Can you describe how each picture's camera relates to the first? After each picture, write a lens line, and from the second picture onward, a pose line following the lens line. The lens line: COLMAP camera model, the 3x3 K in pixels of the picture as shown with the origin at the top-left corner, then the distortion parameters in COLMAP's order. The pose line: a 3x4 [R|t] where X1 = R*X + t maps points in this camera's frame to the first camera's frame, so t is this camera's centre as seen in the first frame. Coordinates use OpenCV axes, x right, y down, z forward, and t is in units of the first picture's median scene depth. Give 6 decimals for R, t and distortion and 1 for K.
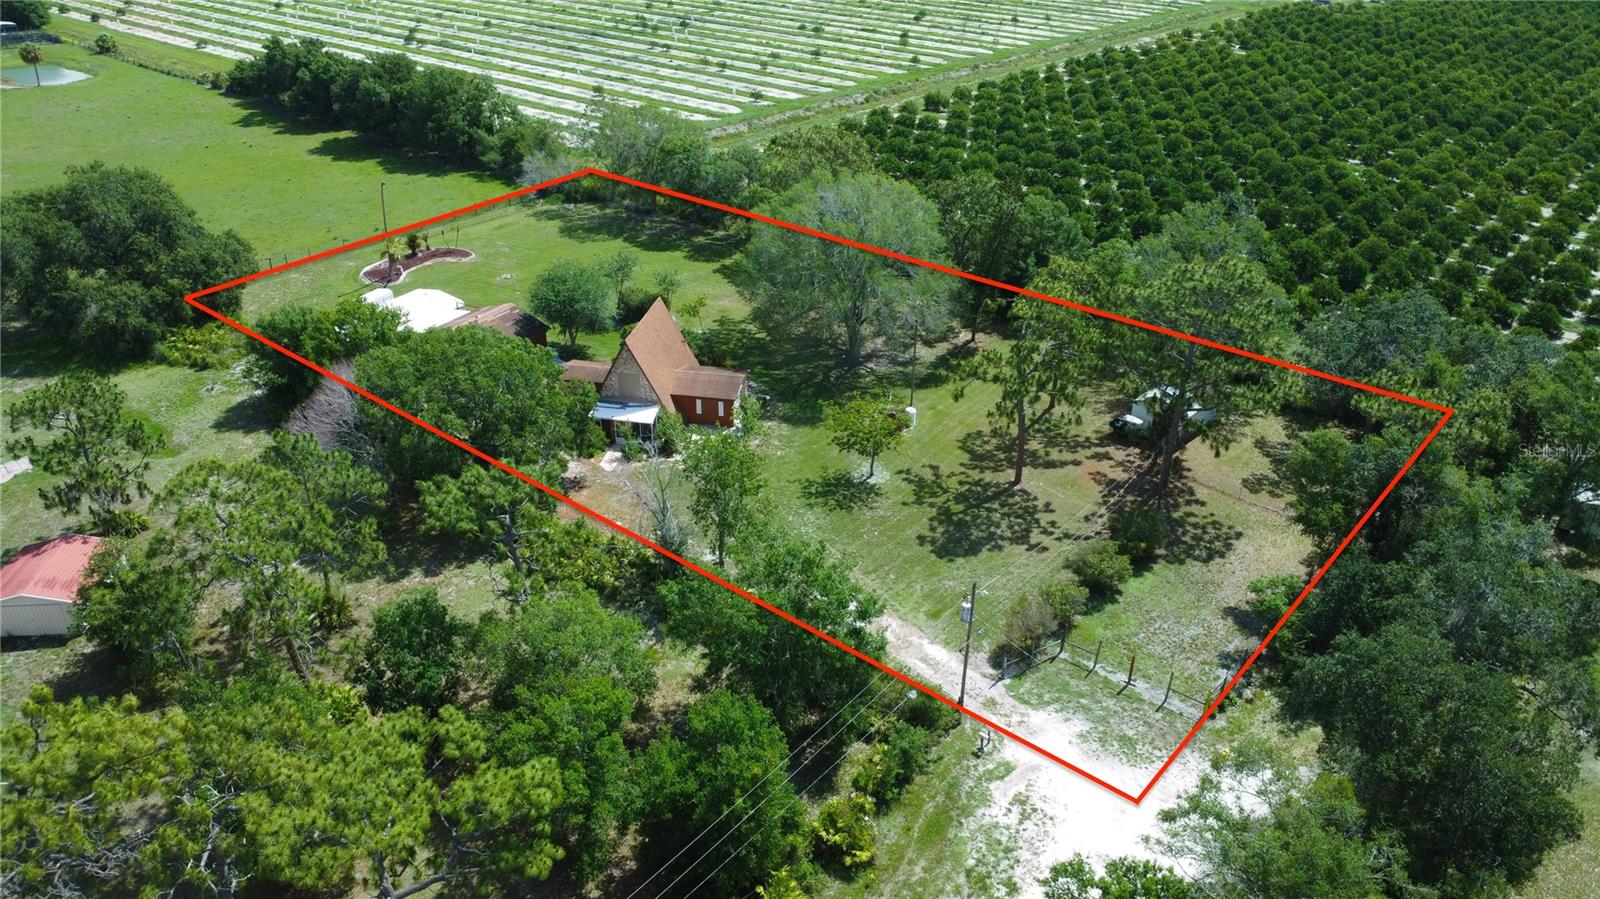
lens RADIAL K [[1184.9, 0, 801.6], [0, 1184.9, 404.3], [0, 0, 1]] dist [-0.033595, 0.000700]
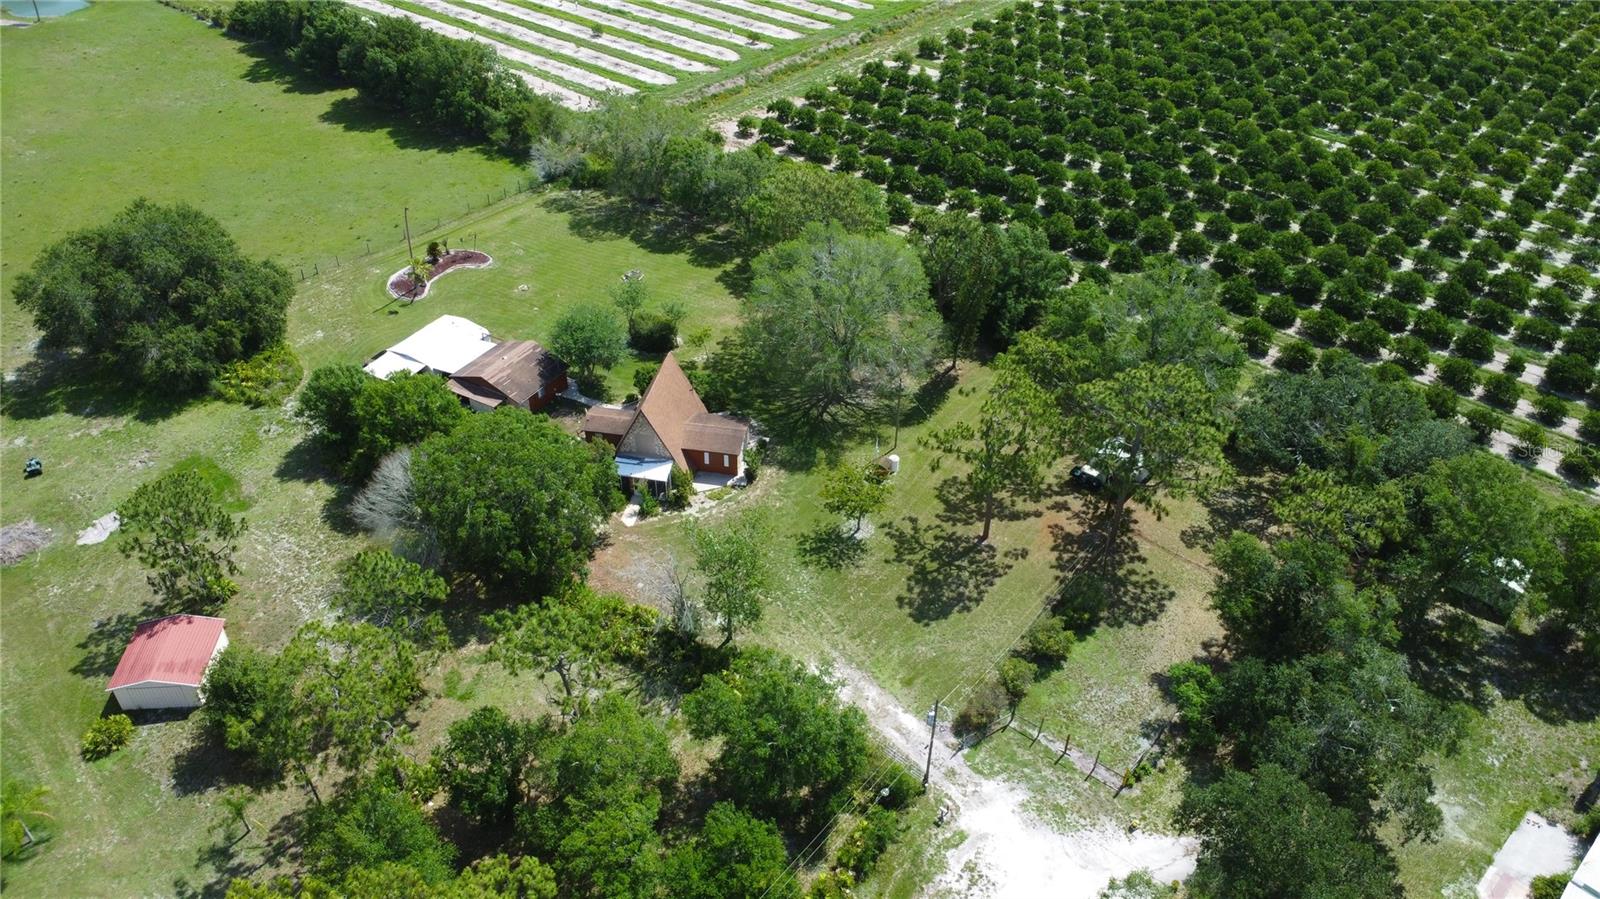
lens RADIAL K [[1182.6, 0, 802.6], [0, 1182.6, 419.1], [0, 0, 1]] dist [-0.029927, -0.006806]
pose [[0.999994, -0.000065, 0.003523, 0.000774], [-0.000483, 0.987833, 0.155518, -0.218579], [-0.003490, -0.155519, 0.987827, -0.112532]]
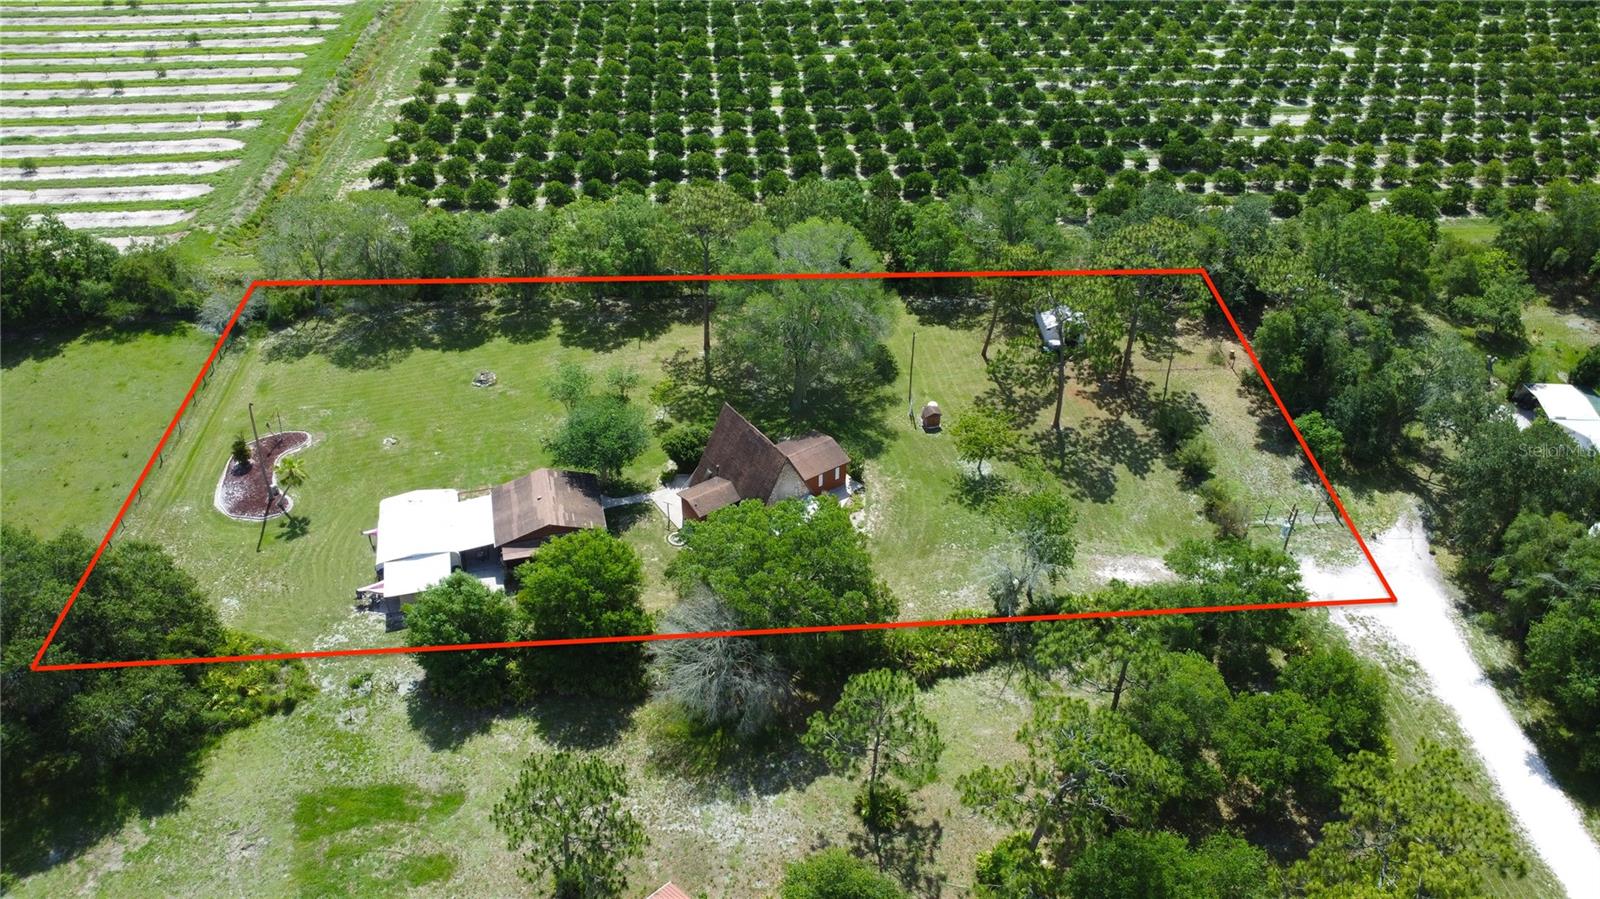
lens RADIAL K [[1182.6, 0, 802.6], [0, 1182.6, 419.1], [0, 0, 1]] dist [-0.029927, -0.006806]
pose [[0.710490, -0.418459, 0.565770, -0.728918], [0.318739, 0.908149, 0.271422, -0.368488], [-0.627383, -0.012509, 0.778611, 0.162260]]
